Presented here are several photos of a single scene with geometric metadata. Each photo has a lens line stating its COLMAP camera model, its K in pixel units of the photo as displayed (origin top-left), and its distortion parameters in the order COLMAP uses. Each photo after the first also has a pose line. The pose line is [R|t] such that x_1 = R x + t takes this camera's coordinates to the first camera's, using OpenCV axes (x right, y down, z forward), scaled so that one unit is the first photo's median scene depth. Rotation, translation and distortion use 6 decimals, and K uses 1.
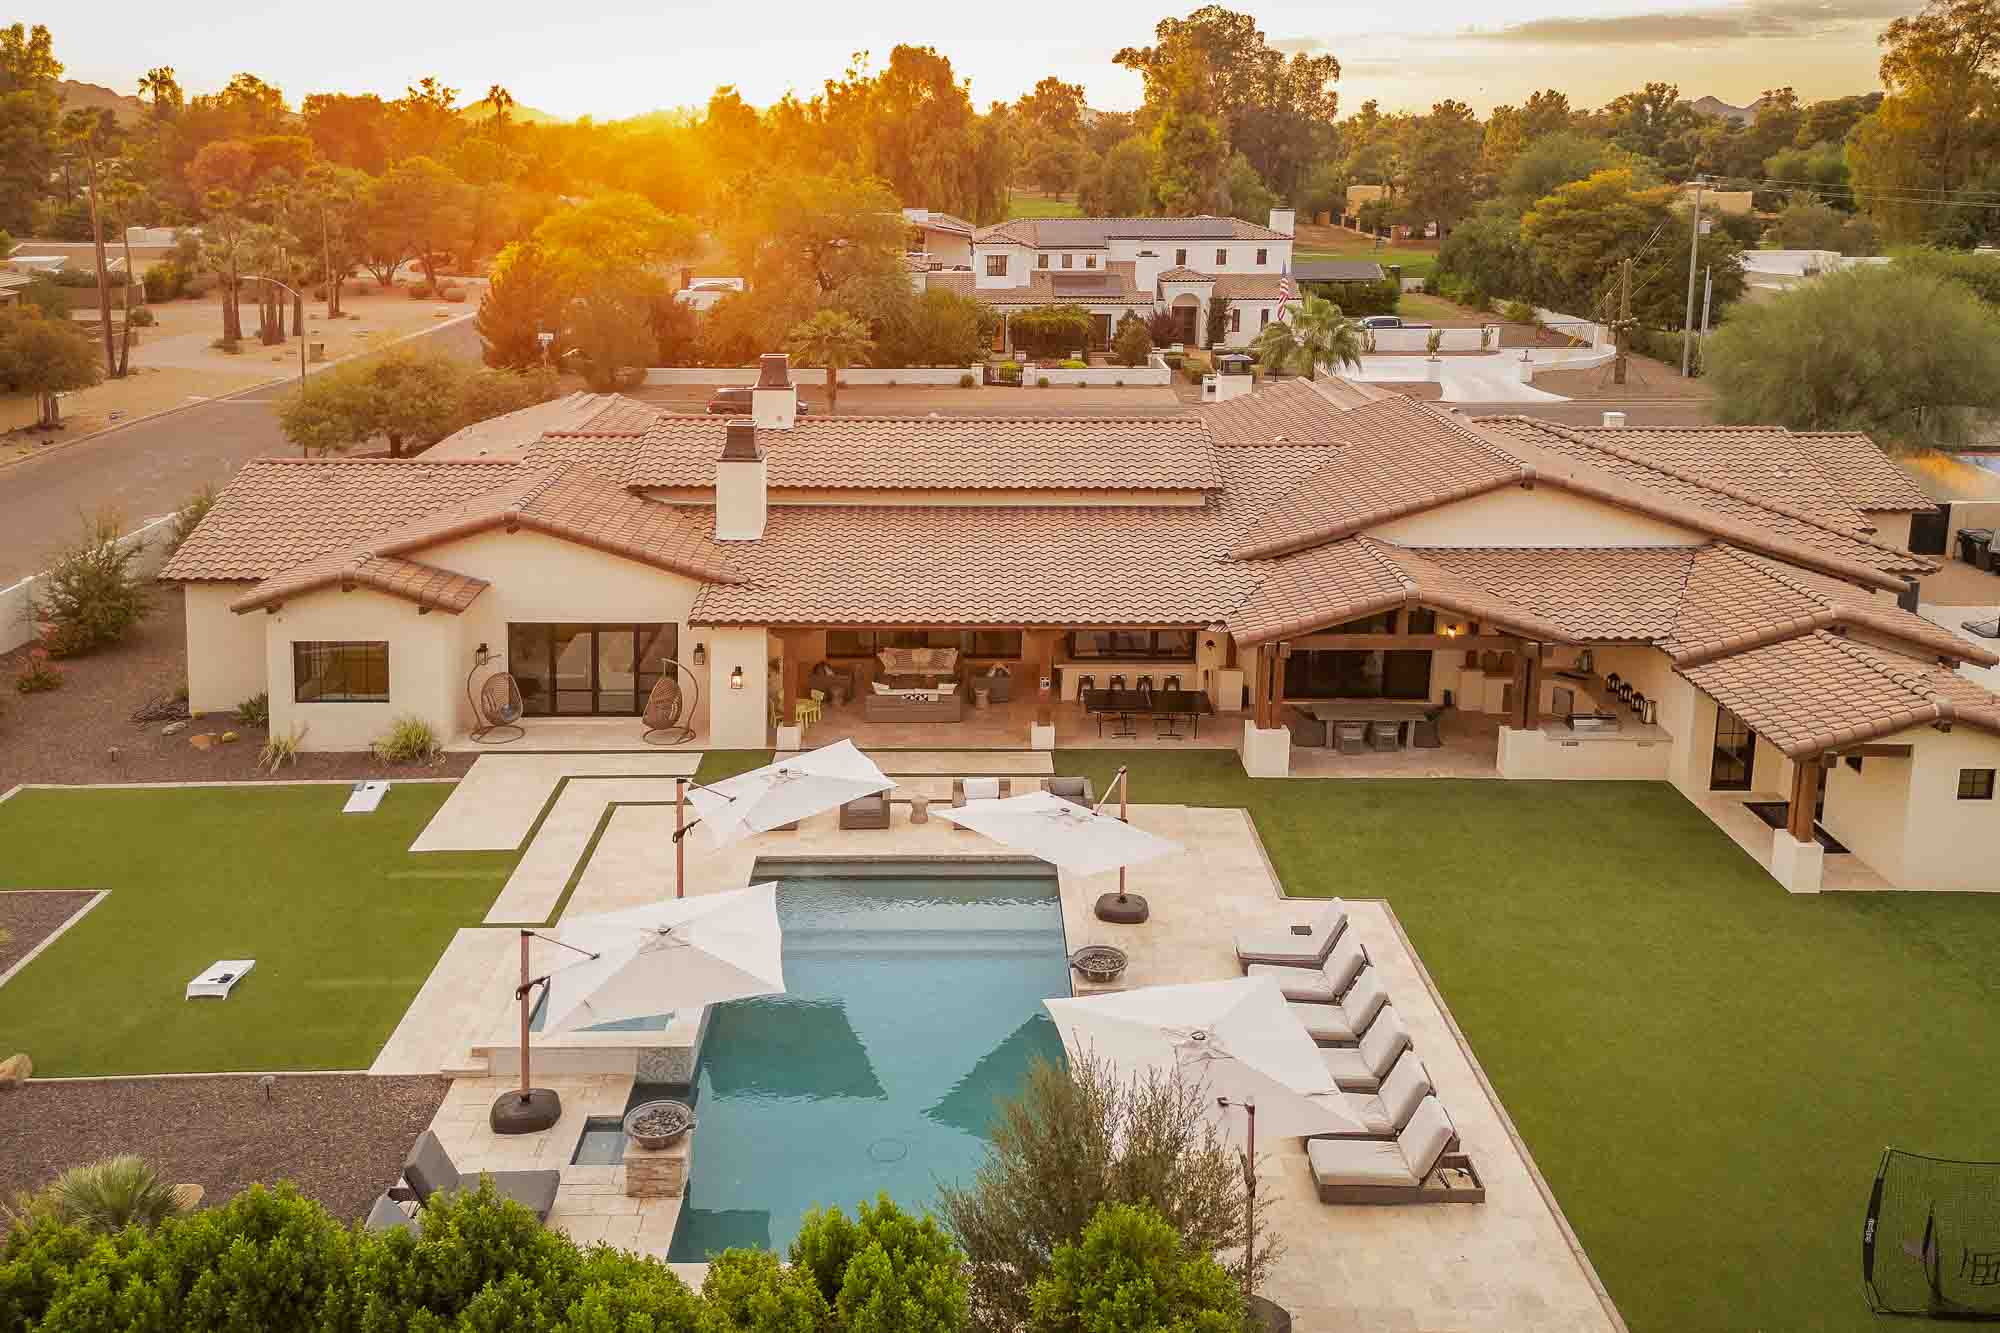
lens RADIAL K [[1708.7, 0, 990.6], [0, 1708.7, 590.5], [0, 0, 1]] dist [0.084742, -0.123295]
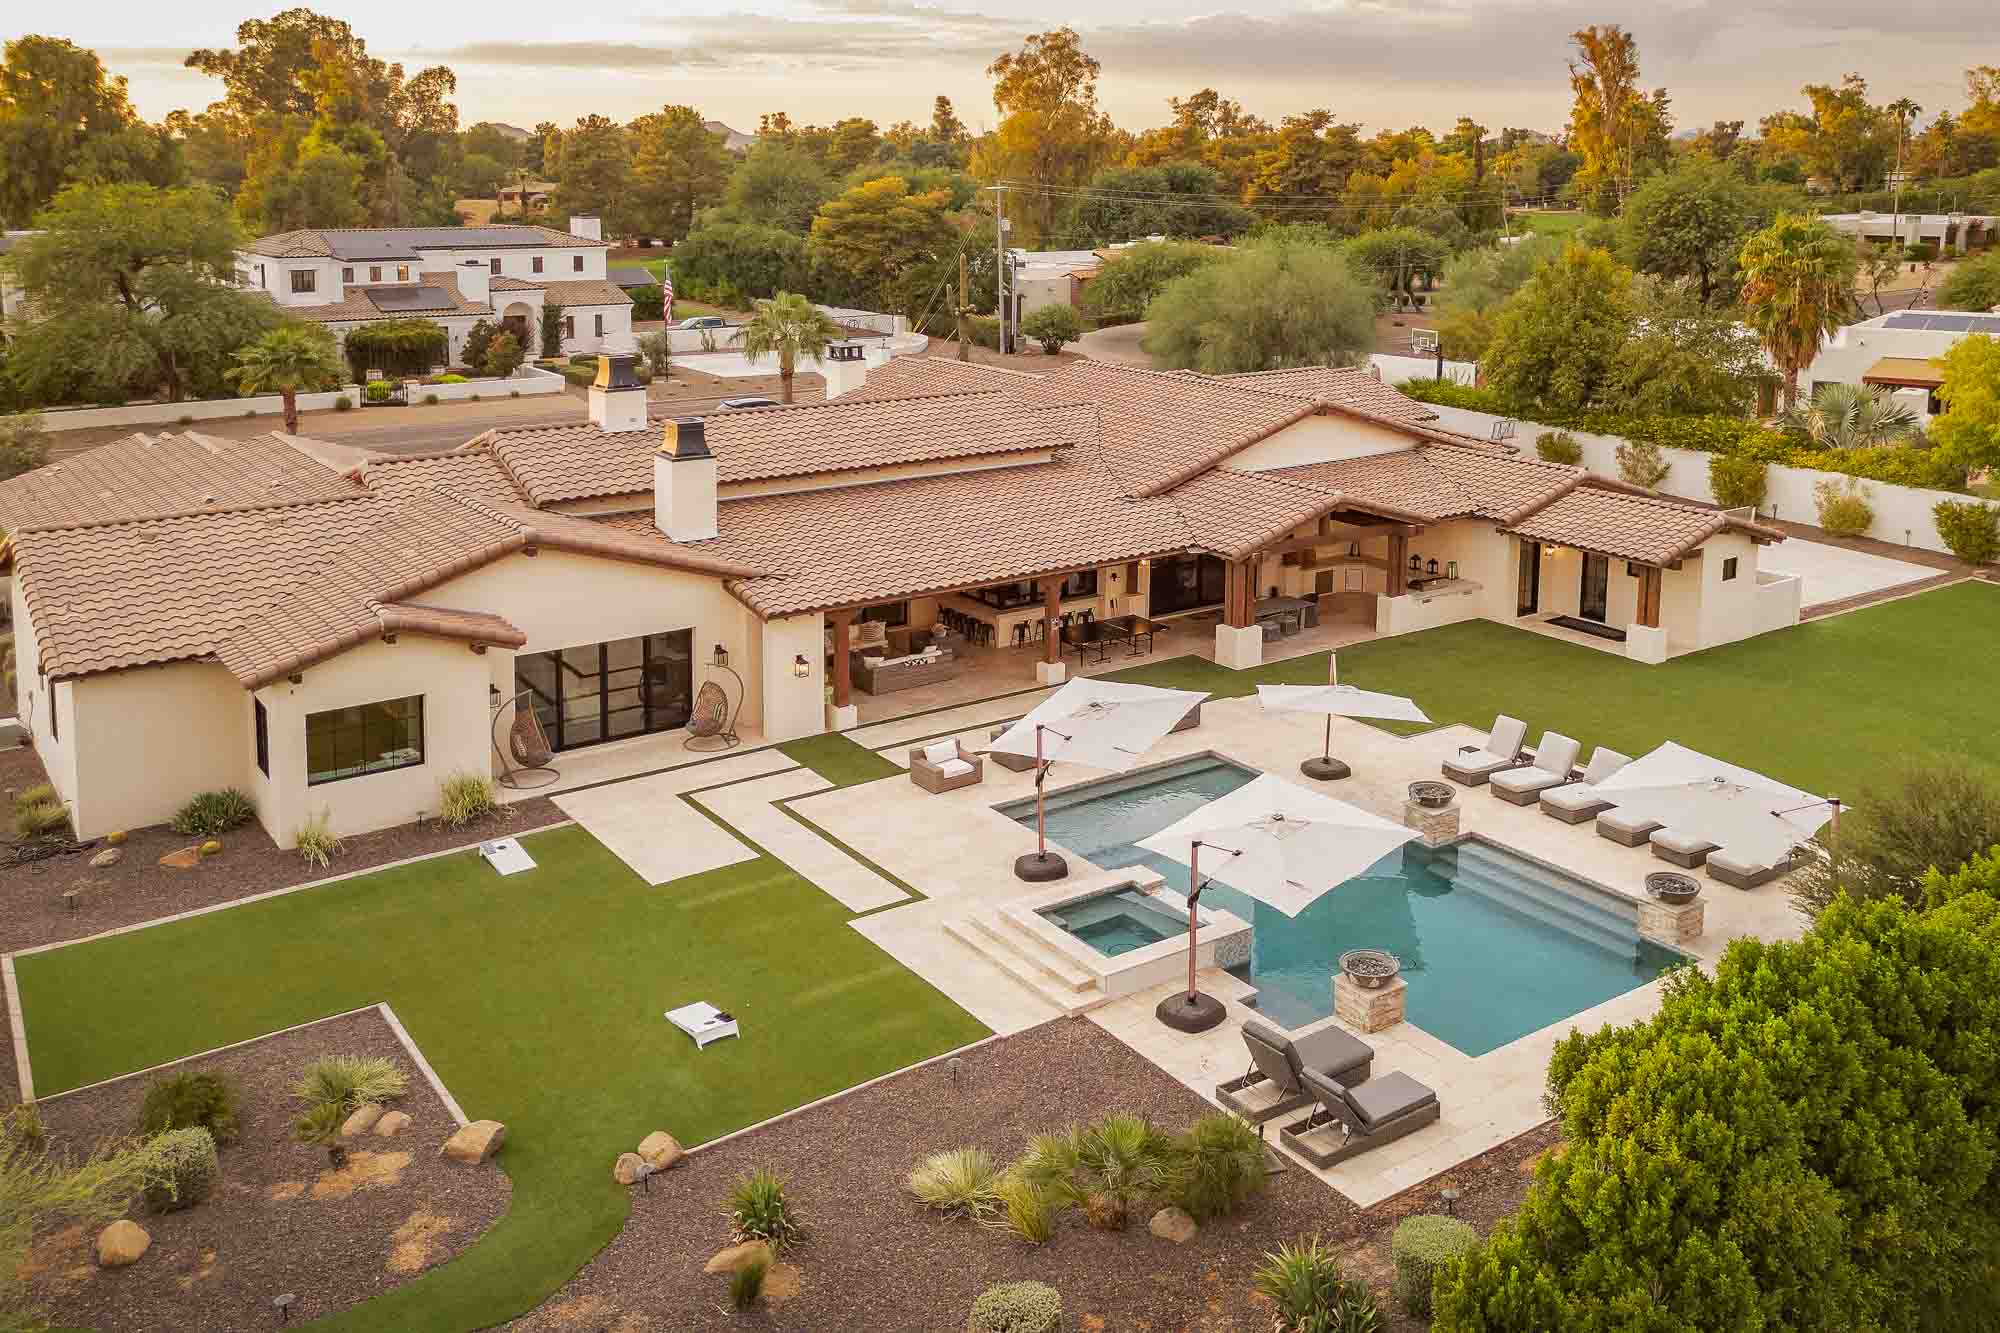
lens RADIAL K [[1658.0, 0, 1095.8], [0, 1658.0, 618.1], [0, 0, 1]] dist [0.011087, -0.010754]
pose [[0.810060, -0.153916, 0.565785, -0.510596], [0.145574, 0.987513, 0.060218, -0.009527], [-0.567989, 0.033583, 0.822351, 0.094921]]
